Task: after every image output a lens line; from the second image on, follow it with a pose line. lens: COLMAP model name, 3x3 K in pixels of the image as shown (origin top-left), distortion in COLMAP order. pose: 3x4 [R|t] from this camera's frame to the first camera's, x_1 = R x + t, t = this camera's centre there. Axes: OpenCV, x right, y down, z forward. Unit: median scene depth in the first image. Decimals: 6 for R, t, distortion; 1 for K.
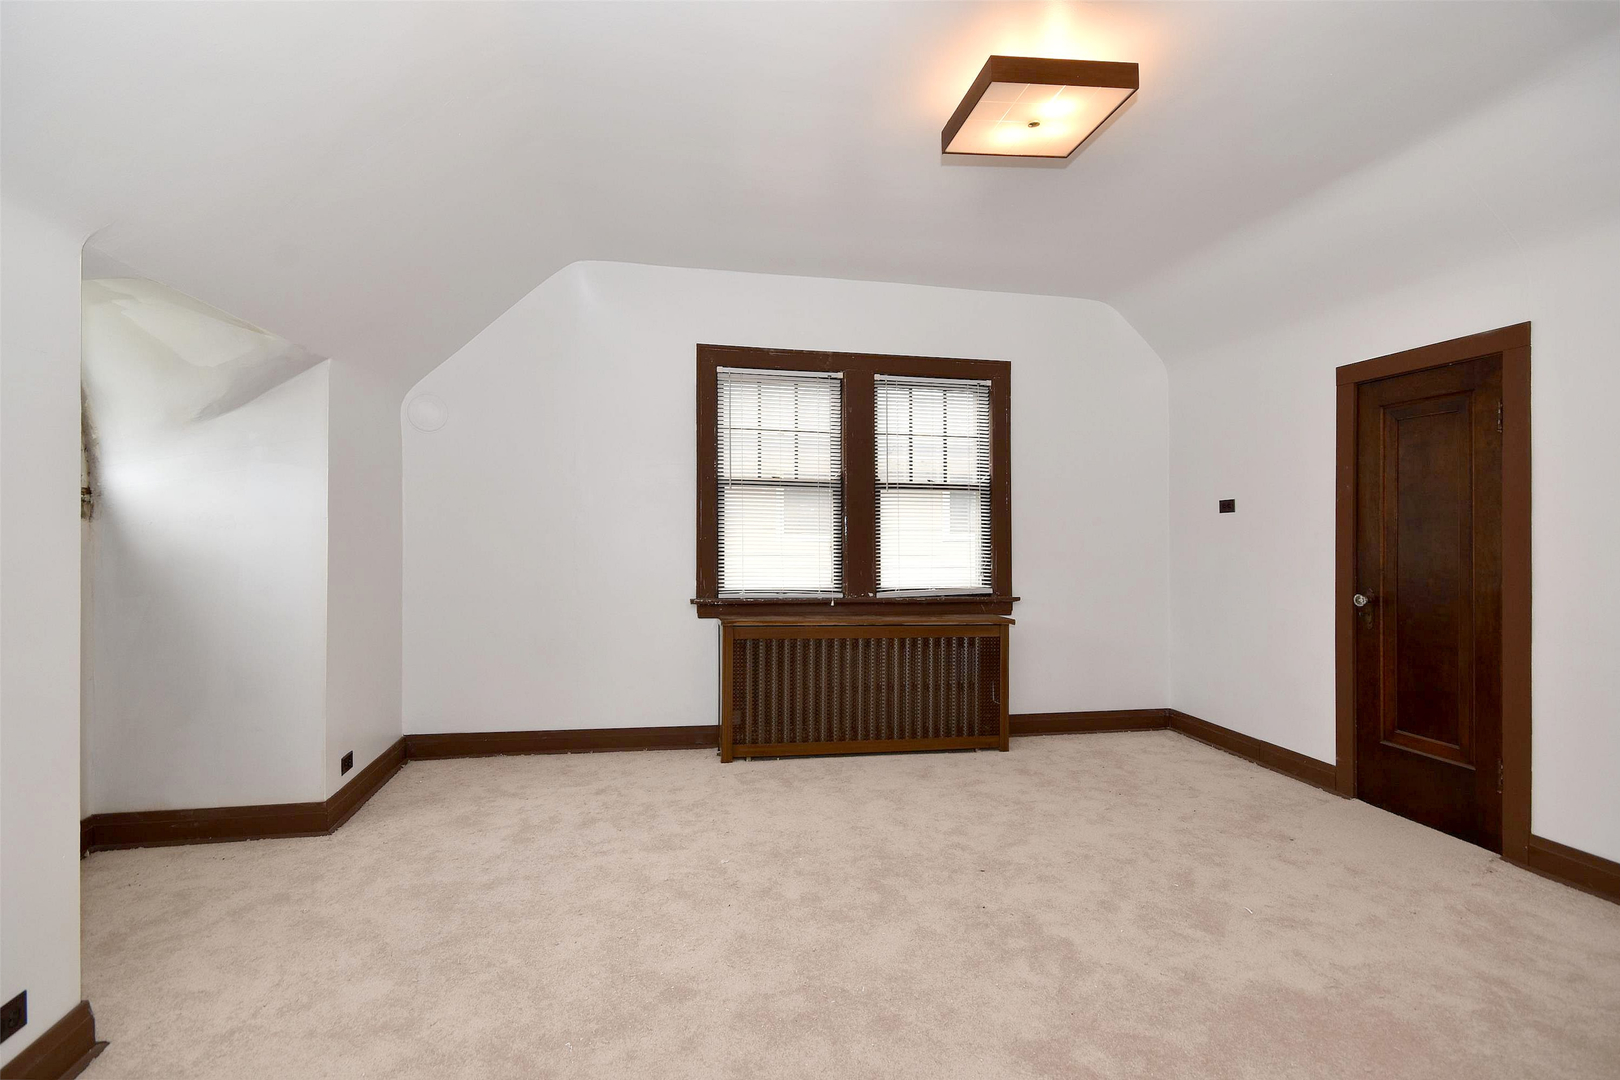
lens RADIAL K [[798.9, 0, 841.7], [0, 798.9, 534.7], [0, 0, 1]] dist [0.004994, 0.000319]
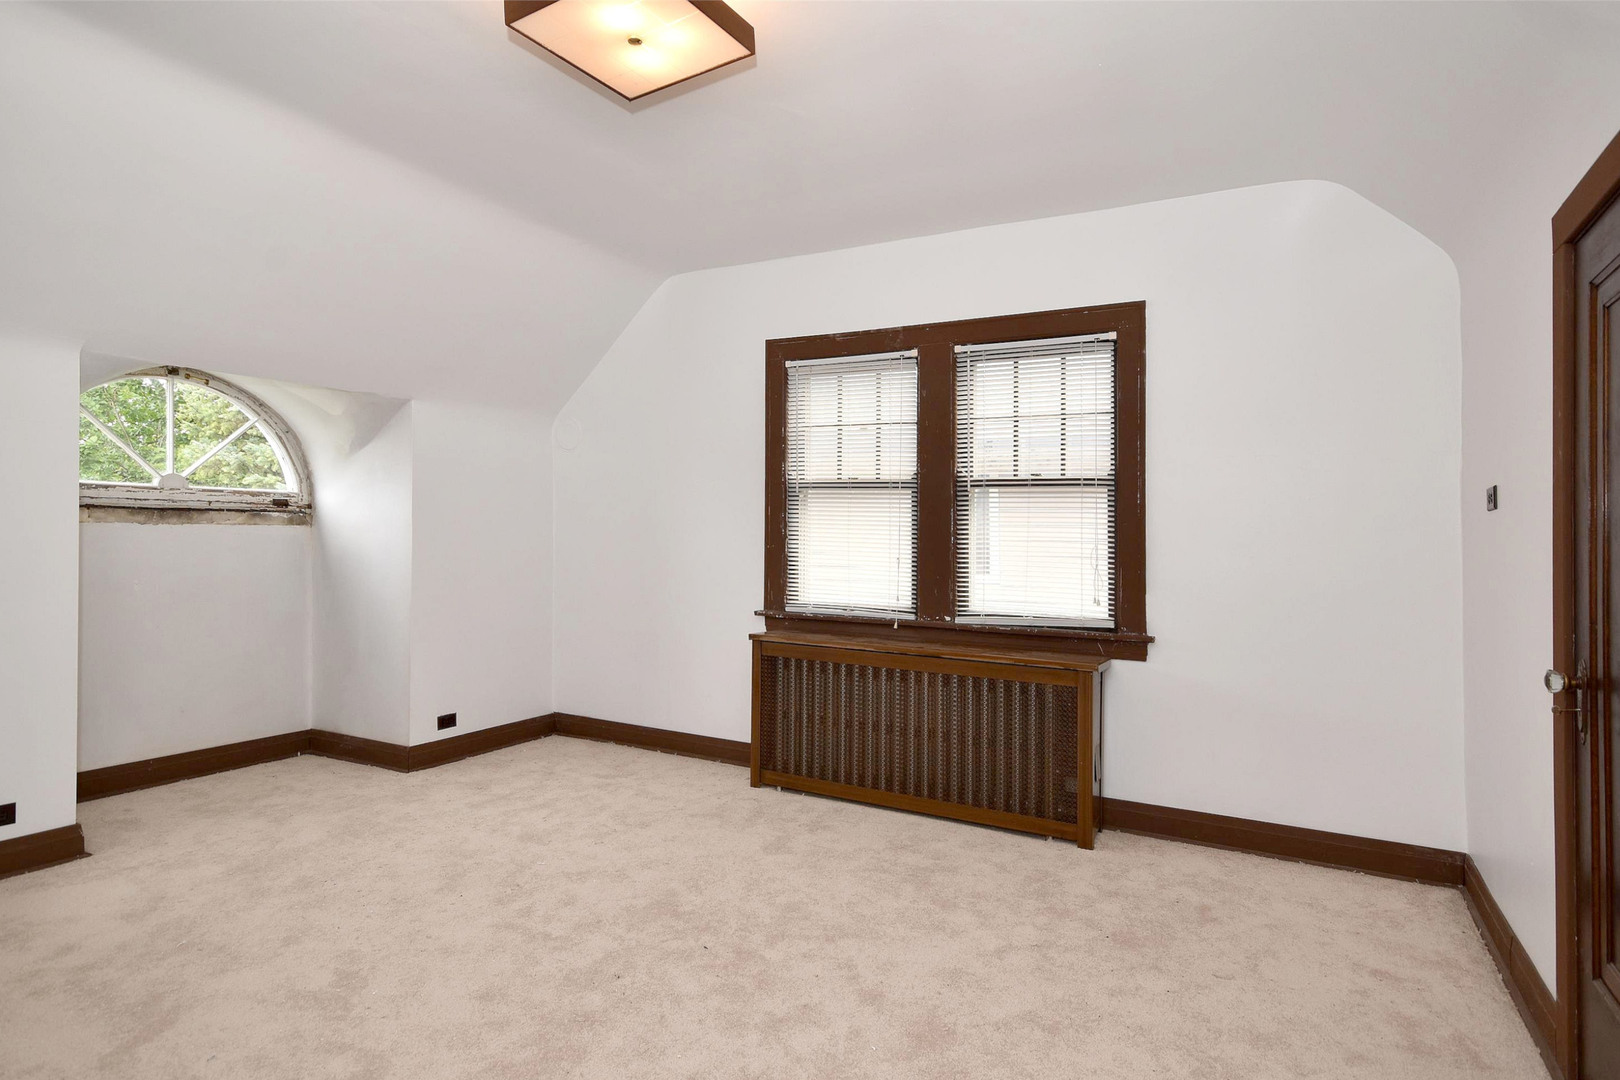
lens RADIAL K [[894.2, 0, 820.1], [0, 894.2, 546.2], [0, 0, 1]] dist [0.020224, -0.001490]
pose [[0.764151, 0.011001, -0.644943, 0.539845], [-0.013756, 0.999905, 0.000756, 0.002764], [0.644890, 0.008294, 0.764230, 0.229609]]
